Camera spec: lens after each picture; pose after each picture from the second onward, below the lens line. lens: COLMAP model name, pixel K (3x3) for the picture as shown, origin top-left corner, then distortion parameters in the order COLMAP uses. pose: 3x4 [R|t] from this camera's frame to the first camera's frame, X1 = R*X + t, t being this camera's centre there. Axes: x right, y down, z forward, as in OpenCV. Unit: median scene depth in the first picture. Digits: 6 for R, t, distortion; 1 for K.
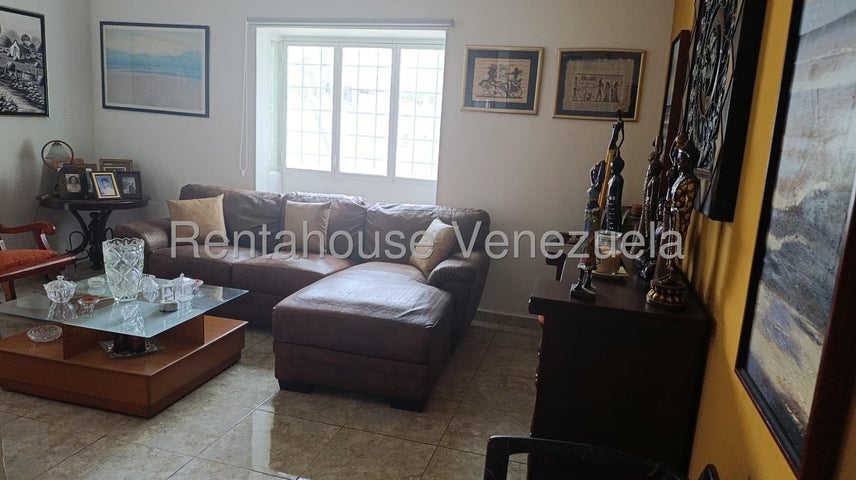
lens RADIAL K [[583.0, 0, 422.9], [0, 583.0, 238.8], [0, 0, 1]] dist [0.021542, -0.044296]
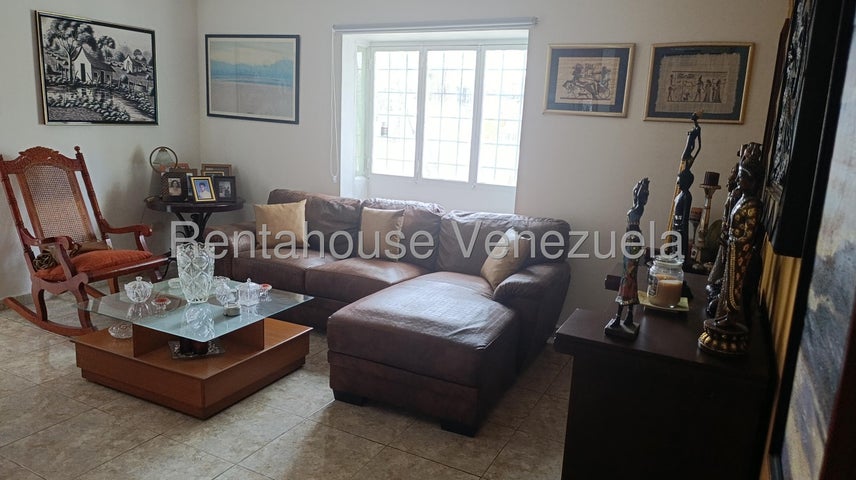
lens RADIAL K [[583.0, 0, 422.9], [0, 583.0, 238.8], [0, 0, 1]] dist [0.021542, -0.044296]
pose [[0.979592, 0.026939, -0.199182, 0.071458], [-0.026828, 0.999635, 0.003255, -0.017492], [0.199197, 0.002156, 0.979957, 0.042805]]
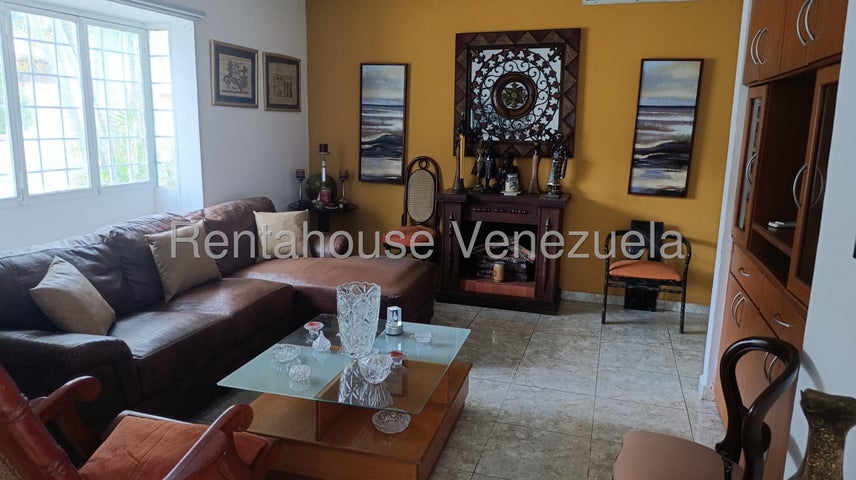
lens RADIAL K [[589.8, 0, 430.8], [0, 589.8, 240.7], [0, 0, 1]] dist [0.042751, -0.088279]
pose [[0.031936, -0.252495, 0.967071, -0.996312], [0.166602, 0.955373, 0.243939, -0.191487], [-0.985507, 0.153325, 0.072577, 0.620931]]
